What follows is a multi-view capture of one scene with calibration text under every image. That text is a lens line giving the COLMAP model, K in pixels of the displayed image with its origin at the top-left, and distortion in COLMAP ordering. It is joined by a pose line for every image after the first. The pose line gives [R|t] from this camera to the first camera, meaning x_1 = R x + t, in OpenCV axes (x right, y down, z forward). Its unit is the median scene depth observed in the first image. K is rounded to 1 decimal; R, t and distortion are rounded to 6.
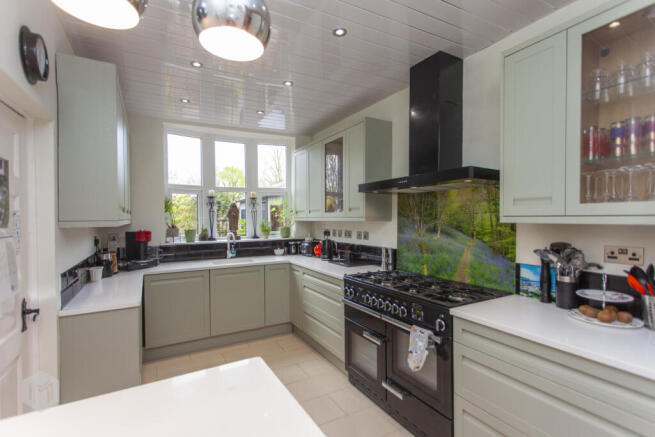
lens RADIAL K [[309.4, 0, 327.5], [0, 309.4, 218.5], [0, 0, 1]] dist [0.000089, 0.000096]
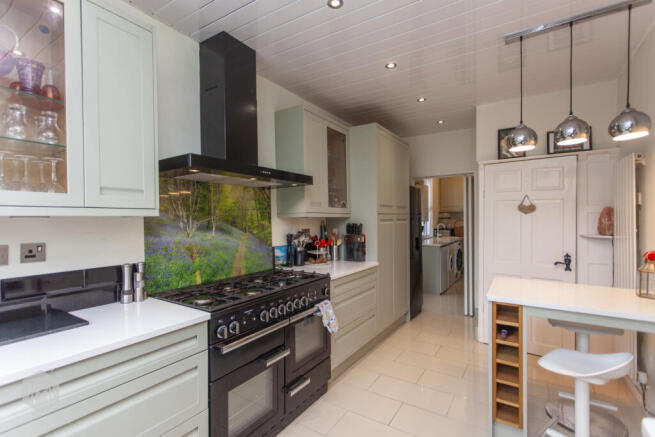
lens RADIAL K [[322.0, 0, 327.5], [0, 322.0, 218.5], [0, 0, 1]] dist [0.088807, 0.000016]
pose [[-0.467125, -0.007491, 0.884160, -0.652655], [-0.005899, 0.999968, 0.005356, 0.006131], [-0.884172, -0.002714, -0.467154, 1.209335]]
